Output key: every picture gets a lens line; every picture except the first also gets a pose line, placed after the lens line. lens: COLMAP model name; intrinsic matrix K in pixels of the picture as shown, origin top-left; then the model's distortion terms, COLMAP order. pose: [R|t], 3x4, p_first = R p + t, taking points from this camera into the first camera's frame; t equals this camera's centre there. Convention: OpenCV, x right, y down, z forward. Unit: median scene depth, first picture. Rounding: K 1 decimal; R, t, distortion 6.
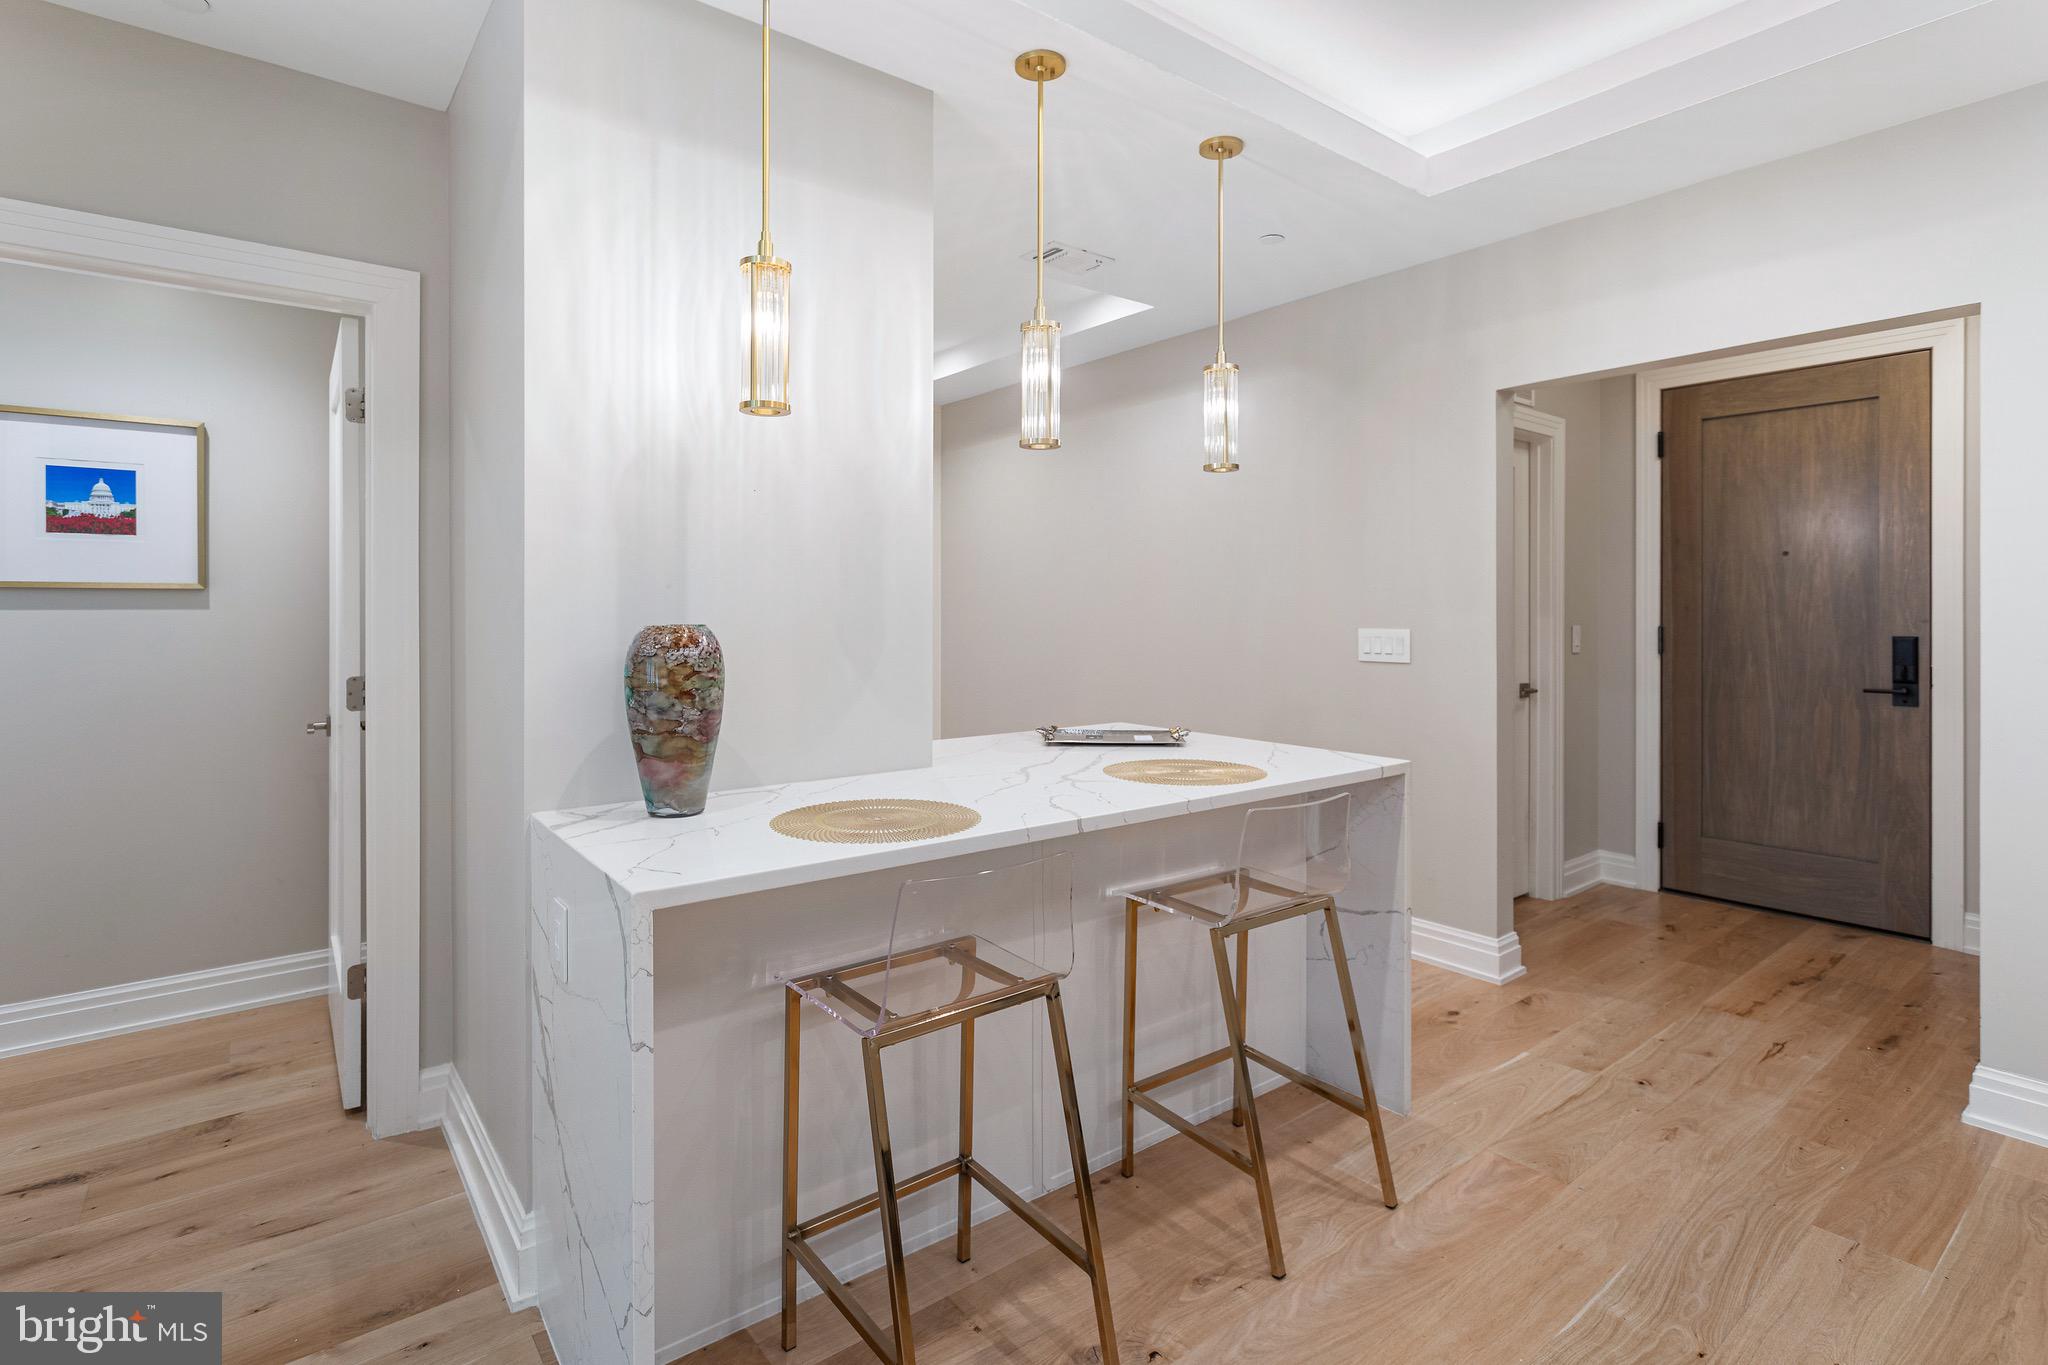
lens RADIAL K [[982.9, 0, 1016.1], [0, 982.9, 616.5], [0, 0, 1]] dist [-0.003465, 0.003058]
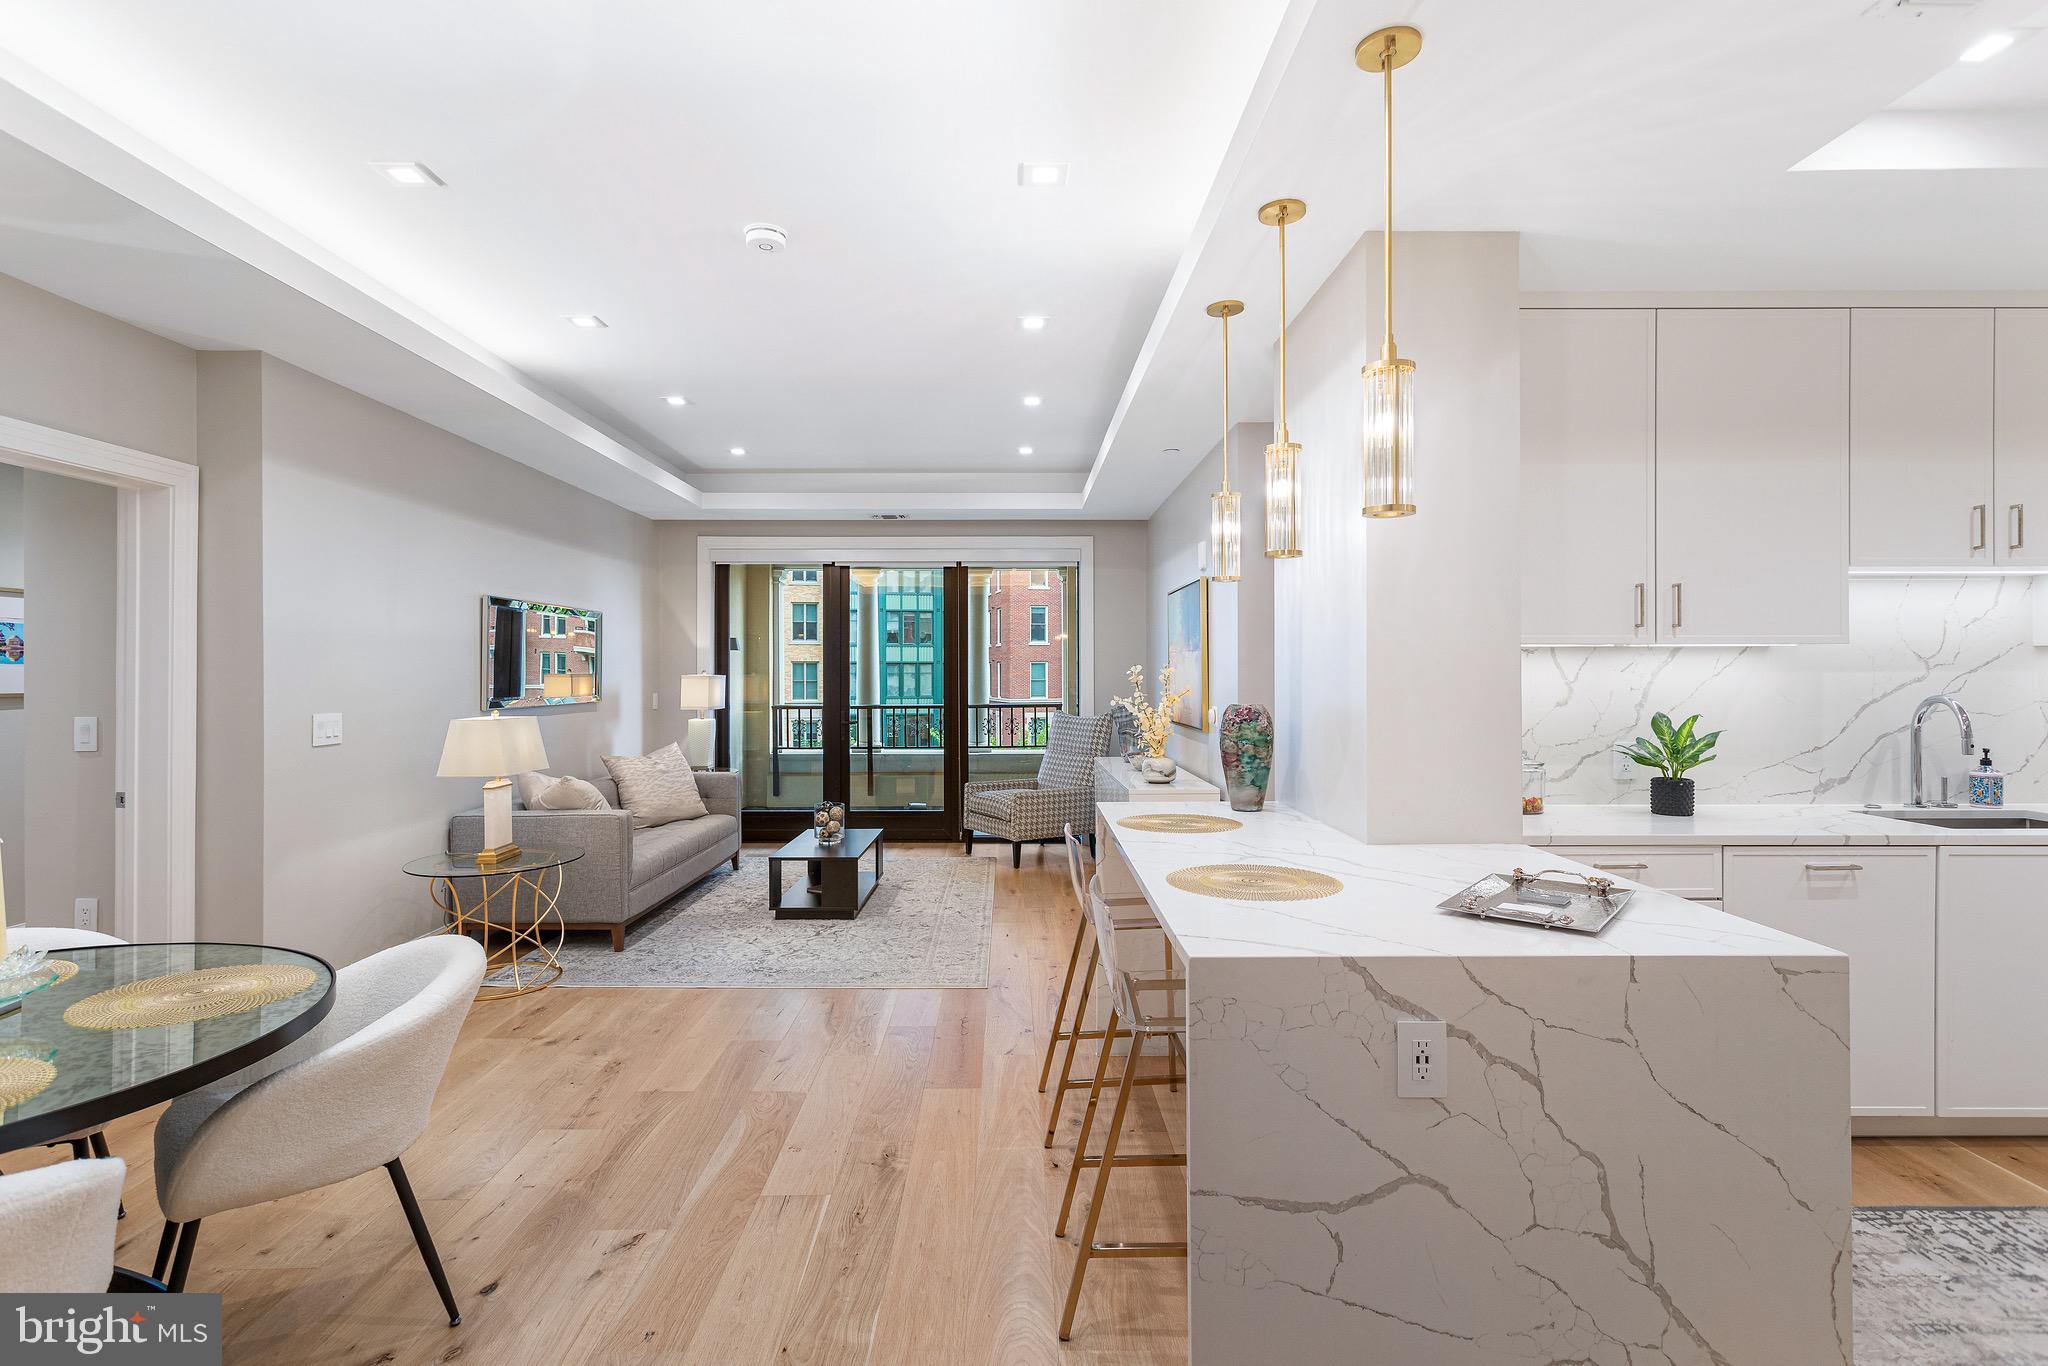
lens RADIAL K [[982.9, 0, 1007.3], [0, 982.9, 674.8], [0, 0, 1]] dist [-0.003465, 0.003058]
pose [[-0.611733, 0.005364, -0.791046, 0.945561], [-0.001485, 0.999967, 0.007929, -0.042169], [0.791063, 0.006025, -0.611705, 1.242088]]
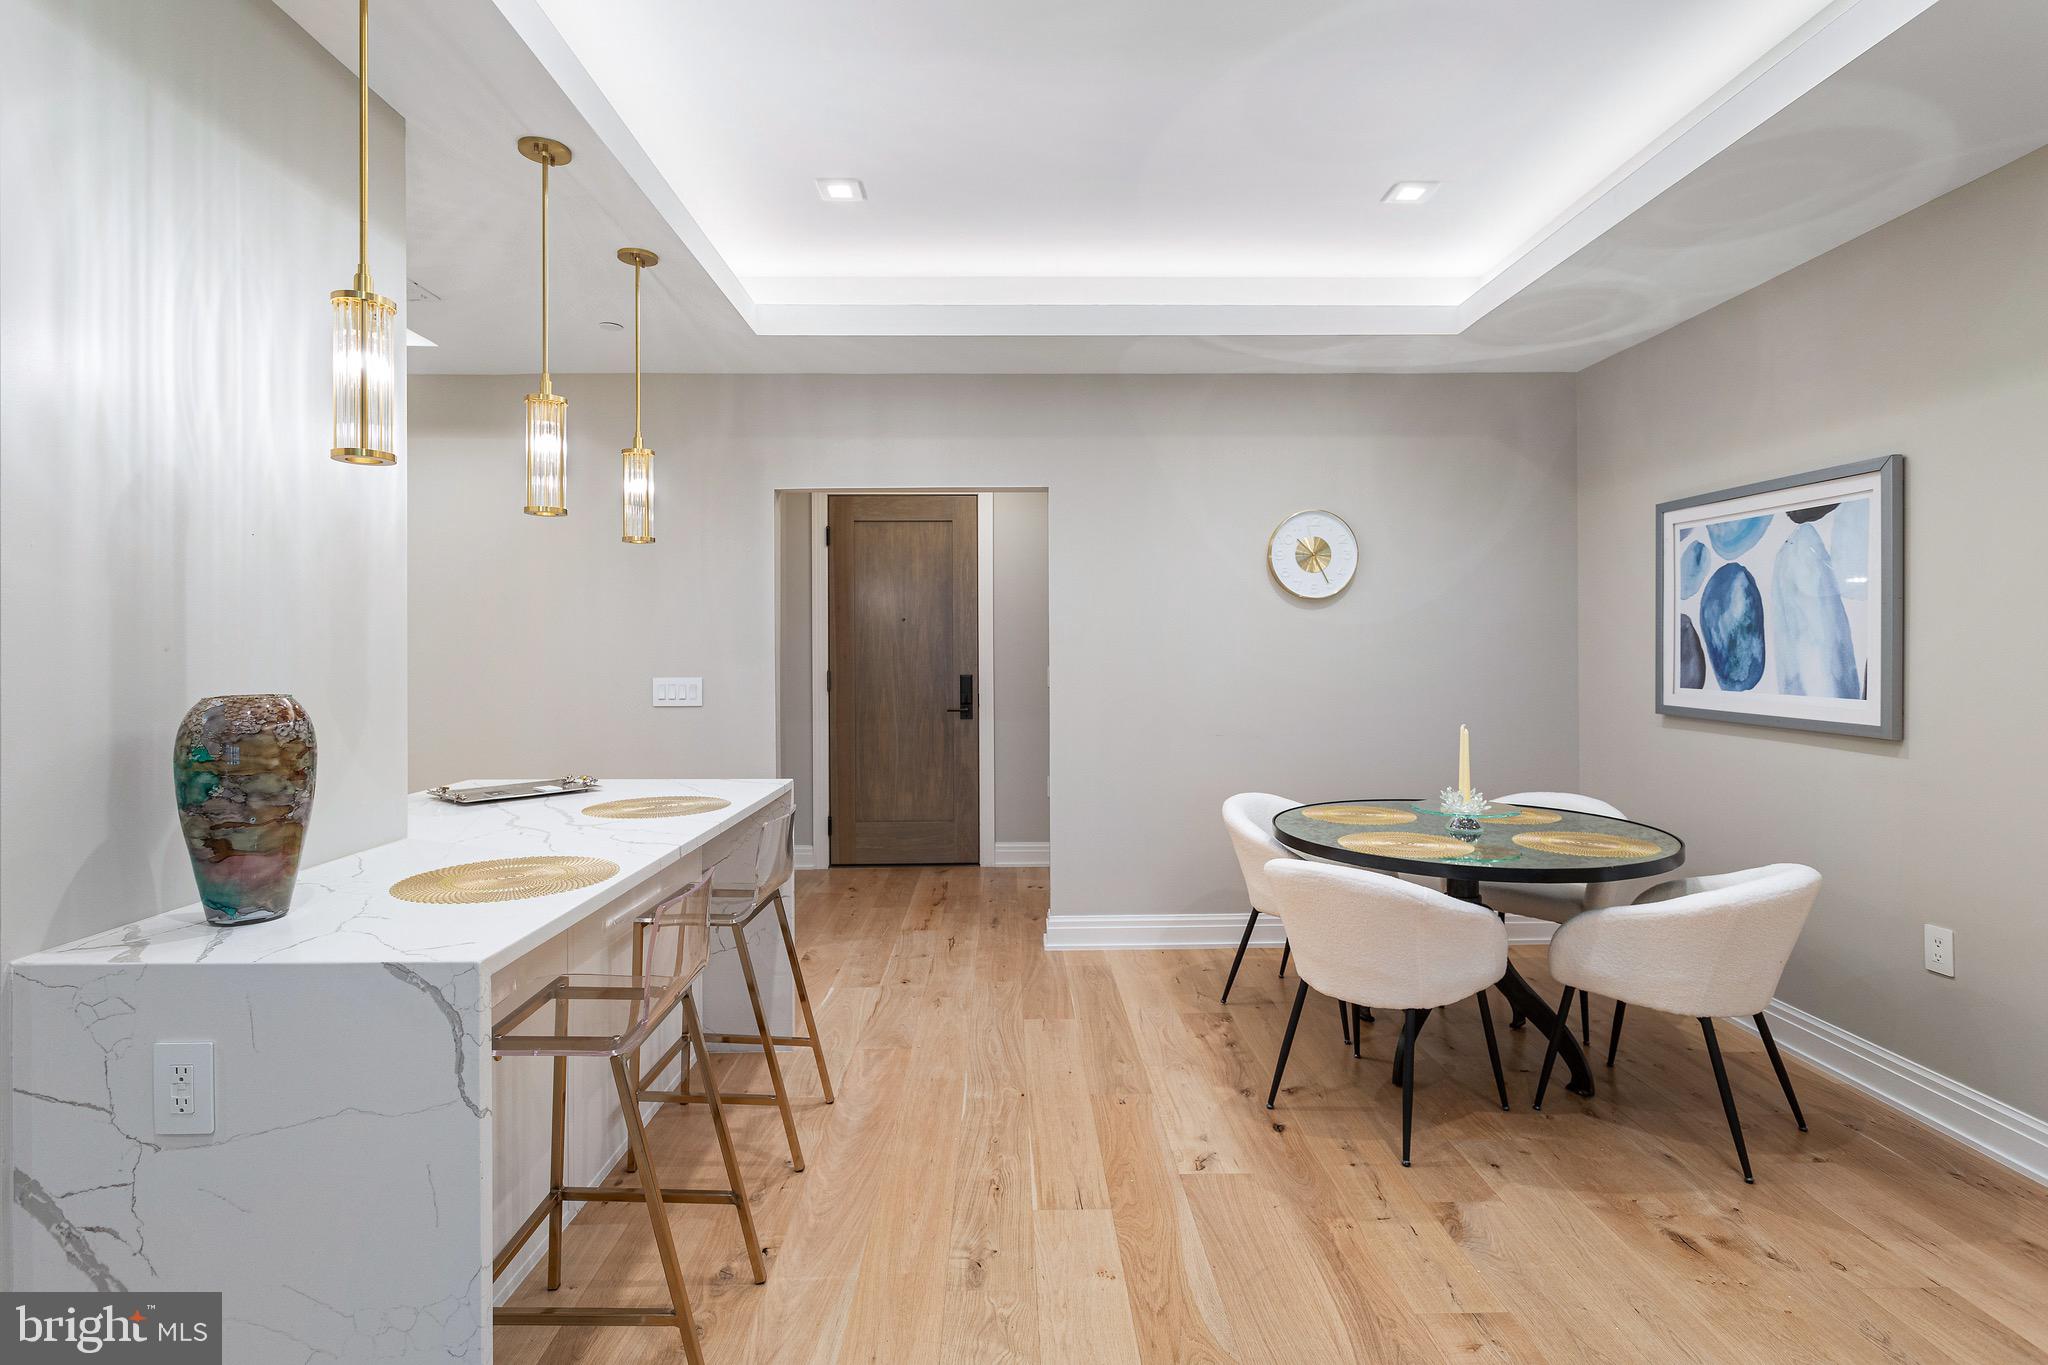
lens RADIAL K [[982.9, 0, 1014.8], [0, 982.9, 654.1], [0, 0, 1]] dist [-0.003465, 0.003058]
pose [[0.604561, -0.003964, 0.796549, -0.442061], [0.008048, 0.999967, -0.001132, -0.015094], [-0.796518, 0.007095, 0.604573, -0.027312]]
